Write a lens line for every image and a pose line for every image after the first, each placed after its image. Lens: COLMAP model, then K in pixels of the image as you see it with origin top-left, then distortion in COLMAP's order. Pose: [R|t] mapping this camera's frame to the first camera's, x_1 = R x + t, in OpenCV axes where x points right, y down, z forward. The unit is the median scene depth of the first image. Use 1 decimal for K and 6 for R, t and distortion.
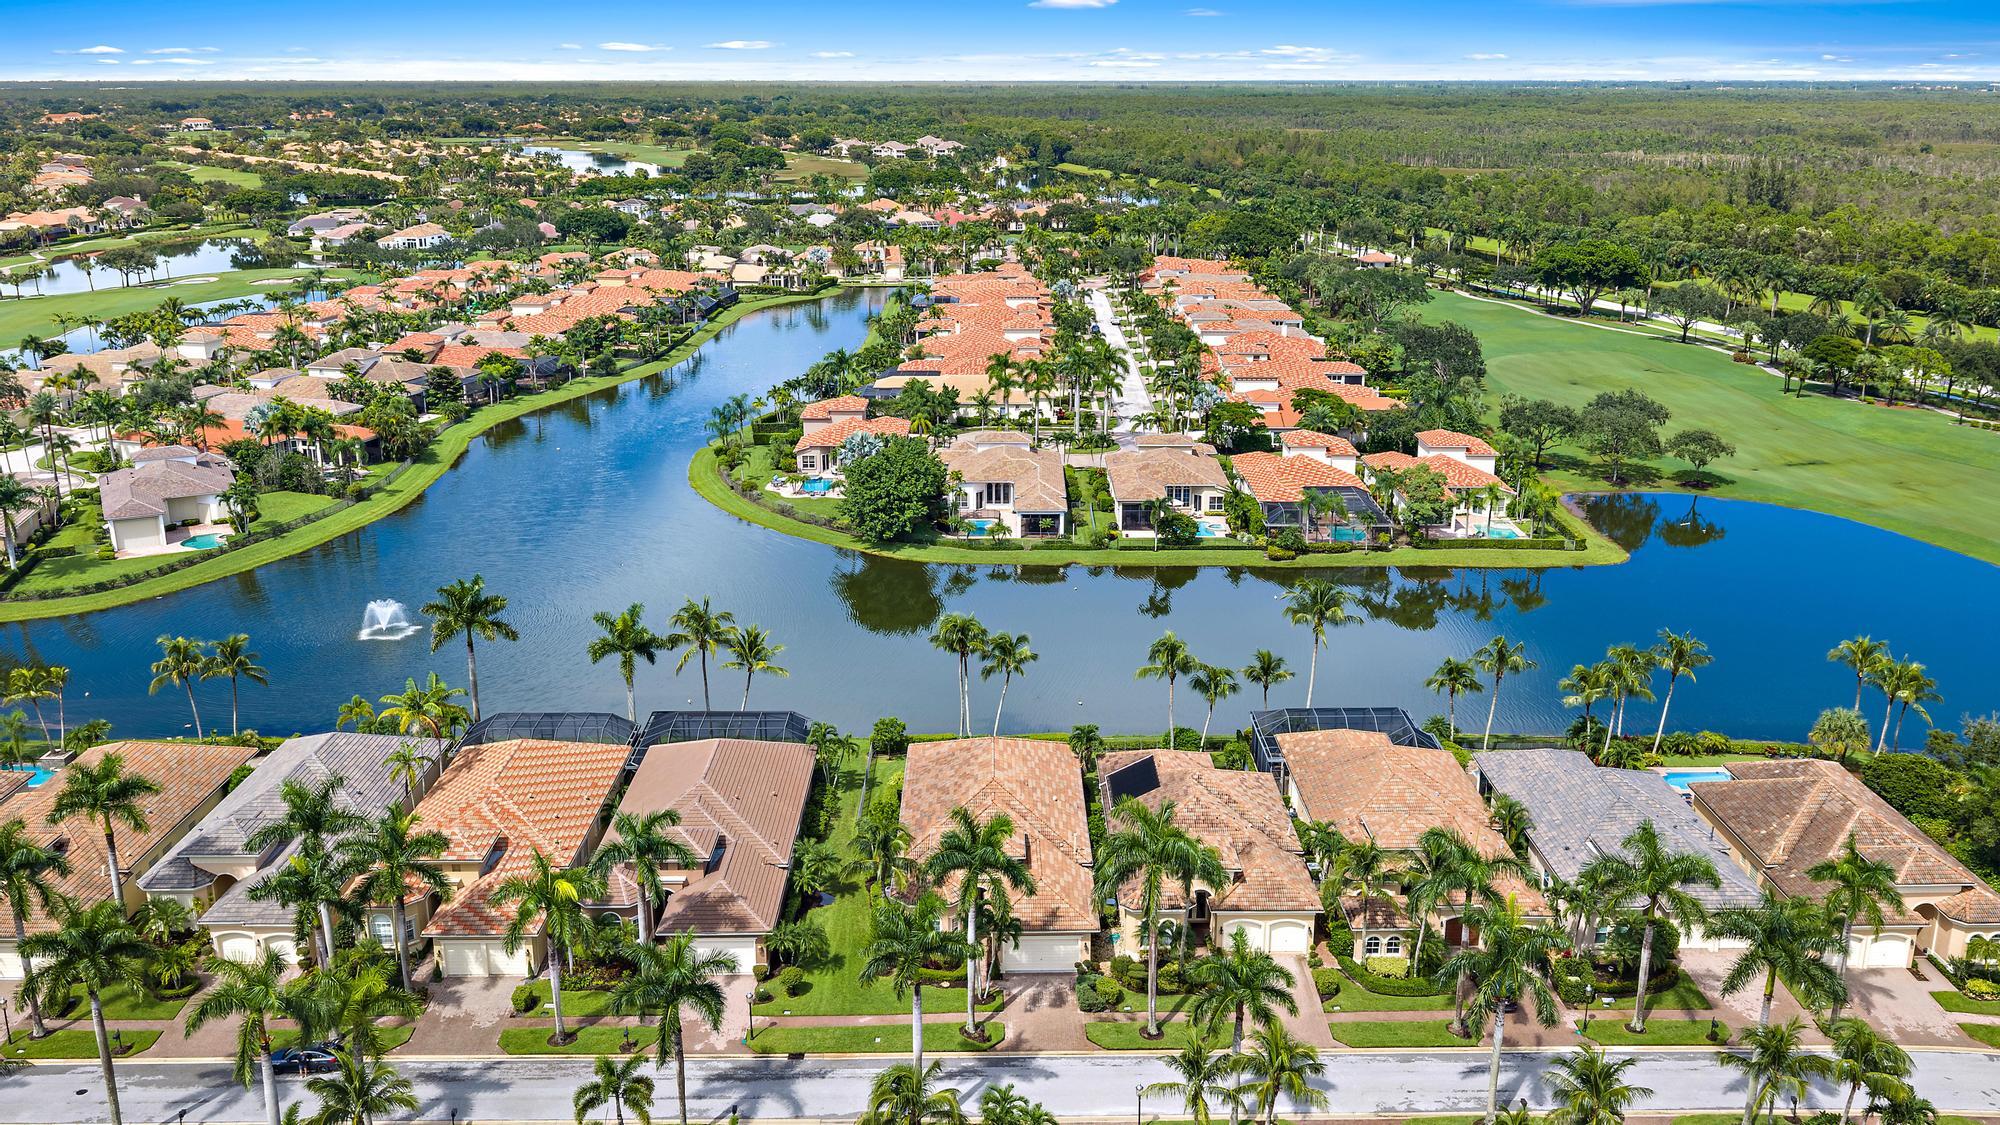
lens RADIAL K [[1654.3, 0, 1001.5], [0, 1654.3, 553.8], [0, 0, 1]] dist [0.024339, -0.046517]
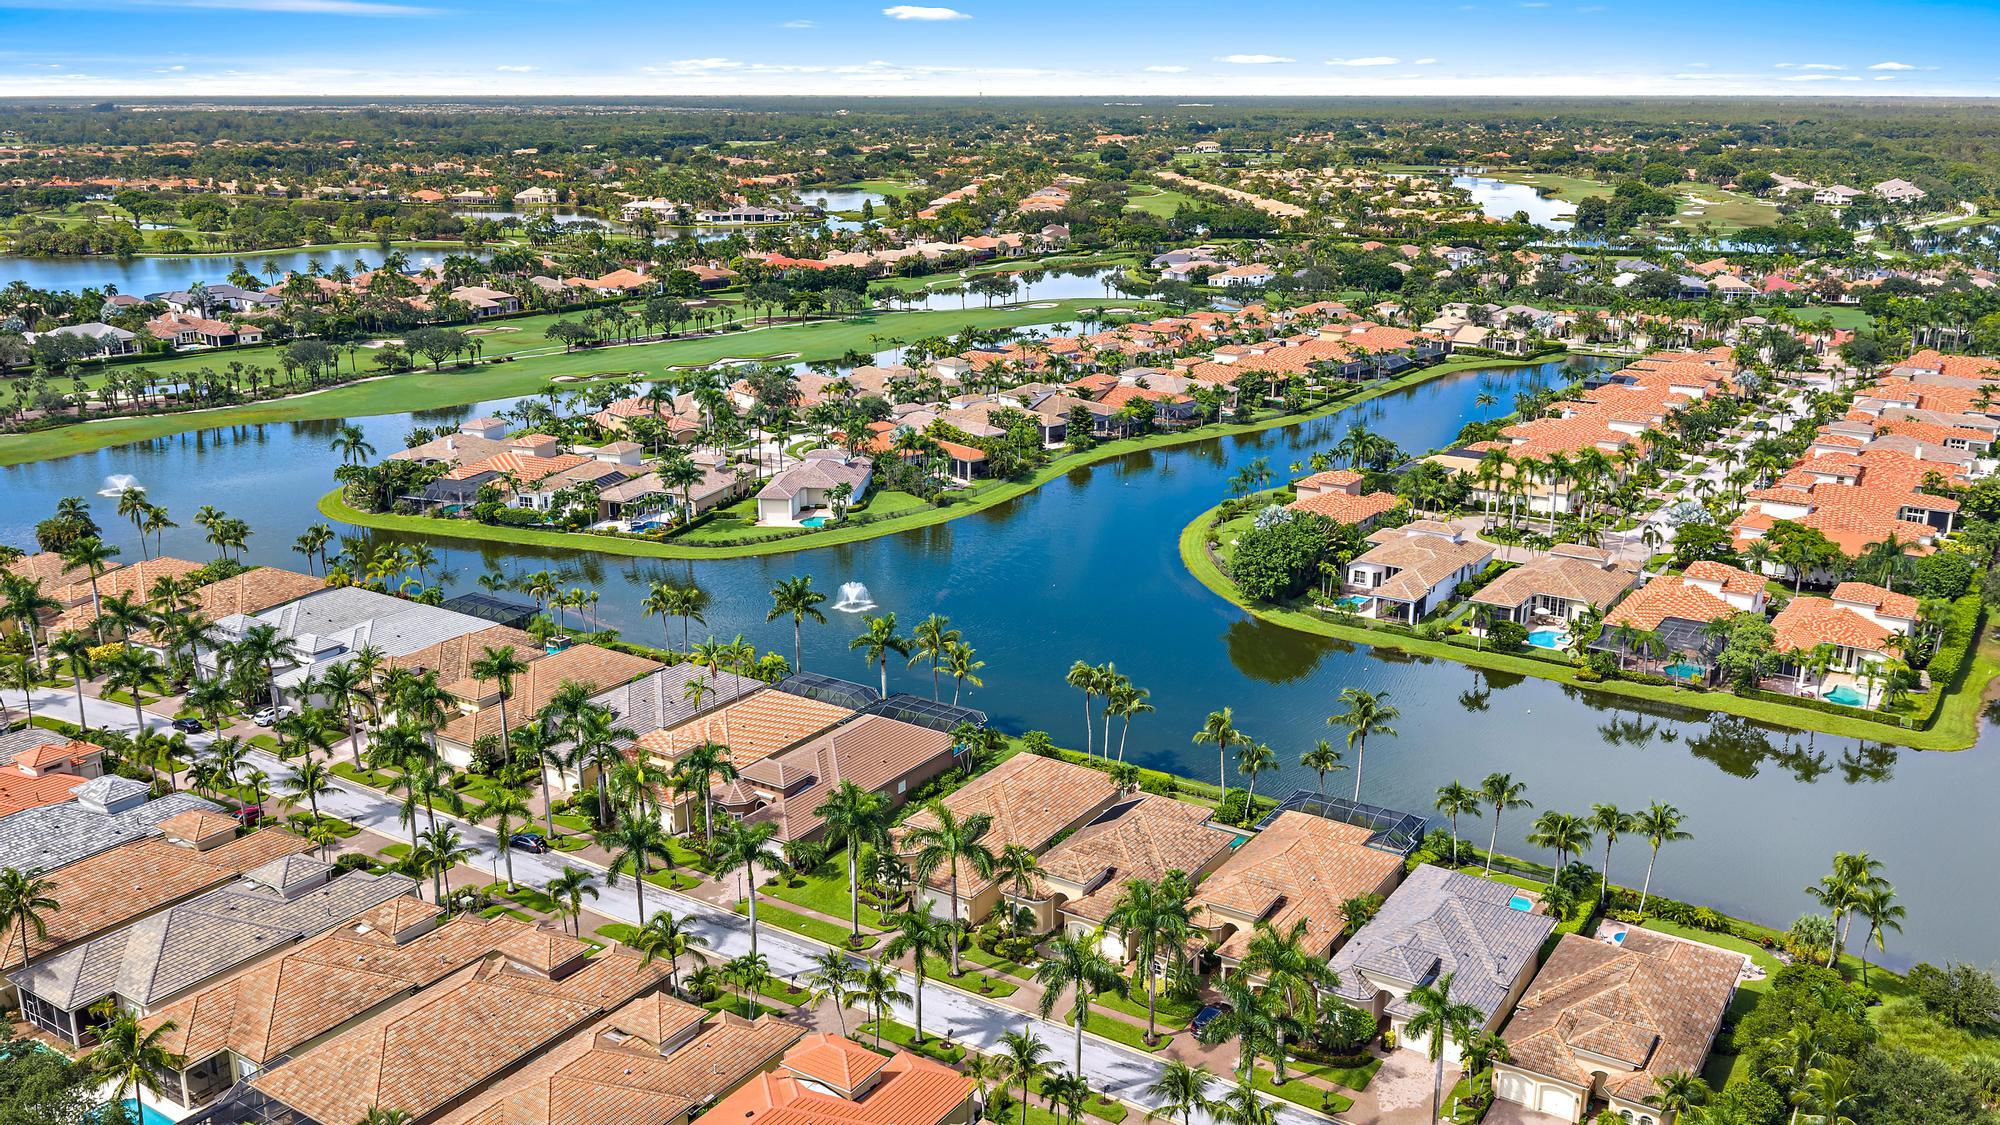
lens RADIAL K [[1628.8, 0, 997.0], [0, 1628.8, 509.0], [0, 0, 1]] dist [0.027110, -0.077287]
pose [[0.836497, 0.134060, -0.531320, 0.383837], [-0.151947, 0.988337, 0.010151, -0.056458], [0.526483, 0.072241, 0.847111, -0.084087]]
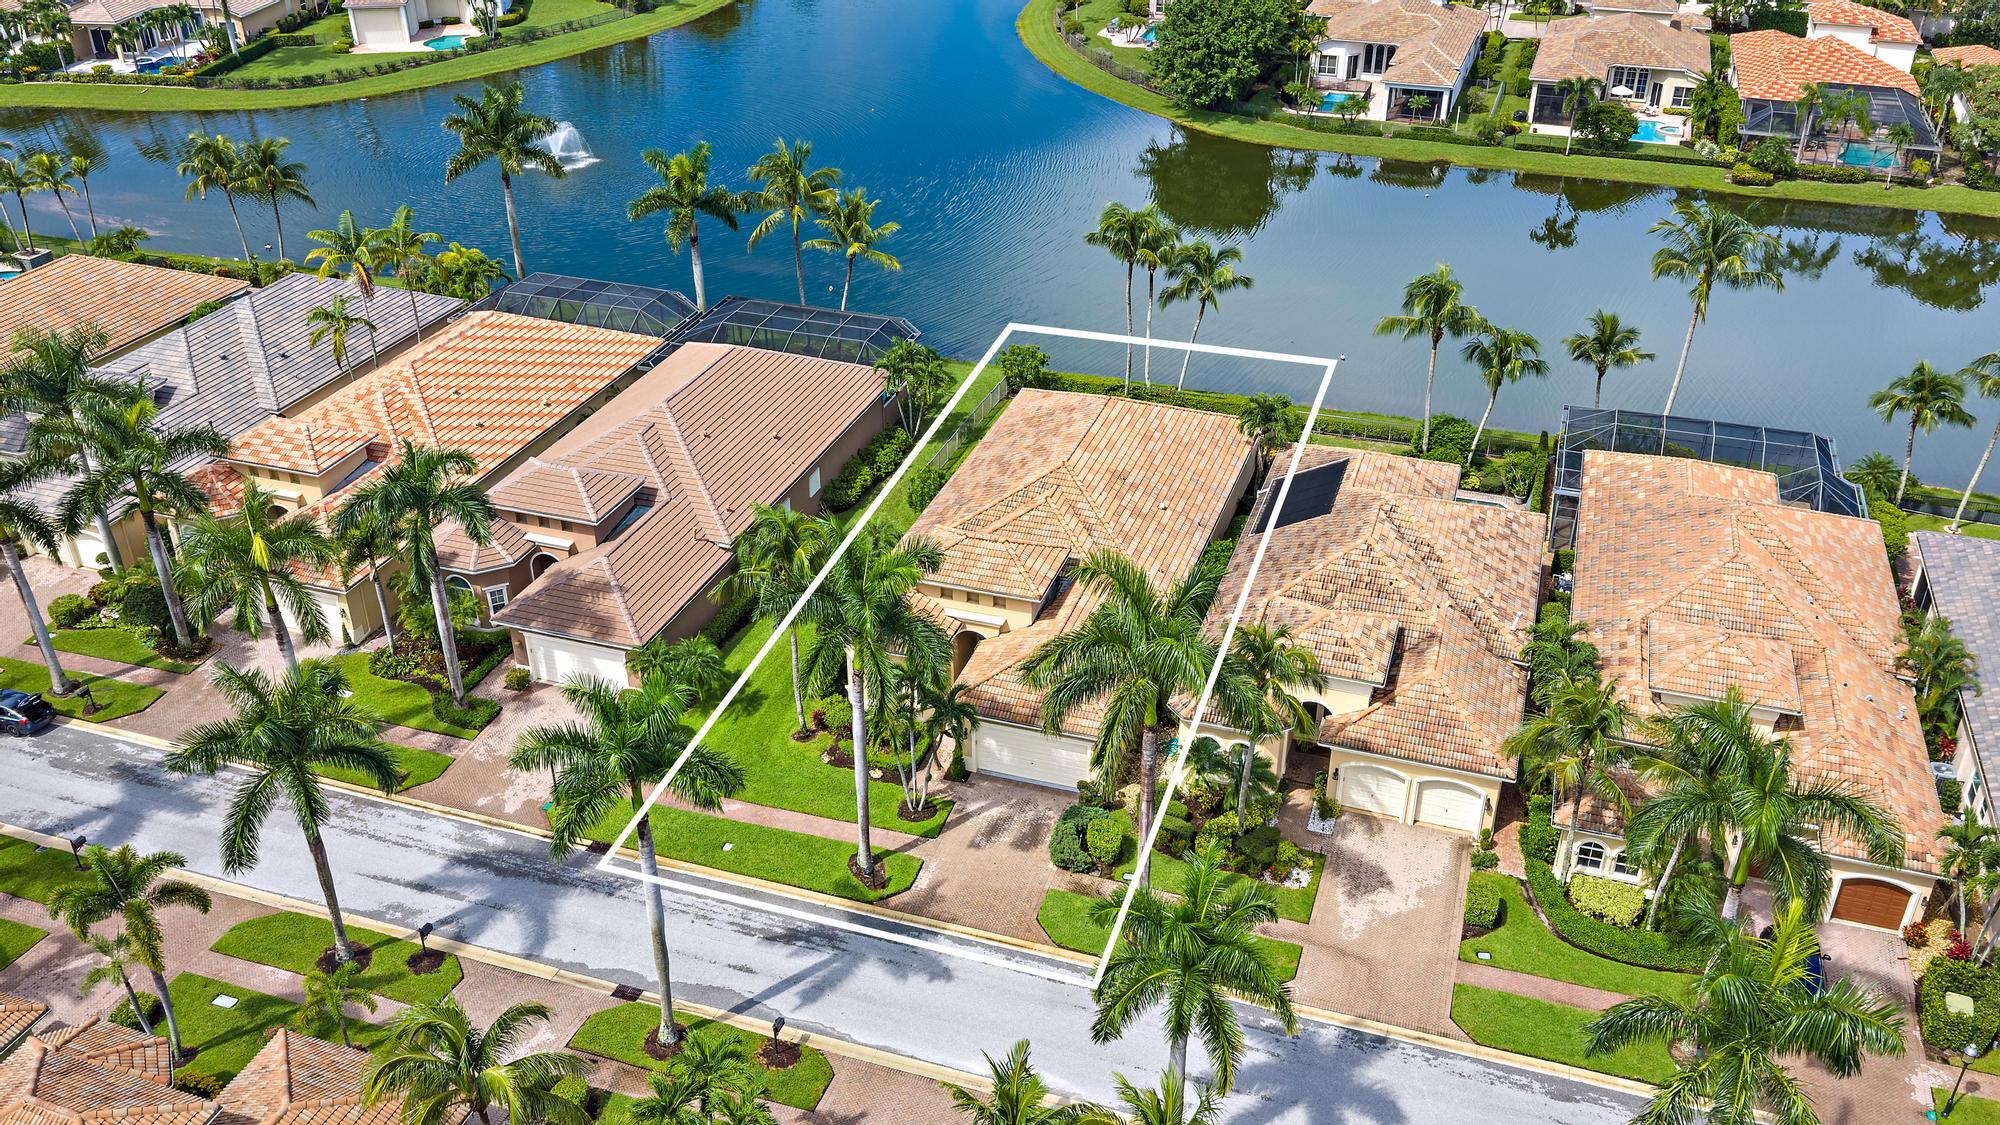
lens RADIAL K [[1654.3, 0, 1001.5], [0, 1654.3, 553.8], [0, 0, 1]] dist [0.024339, -0.046517]
pose [[0.946174, 0.162251, -0.280052, 0.090259], [-0.090582, 0.963441, 0.252143, 0.005697], [0.310724, -0.213204, 0.926280, 0.221896]]
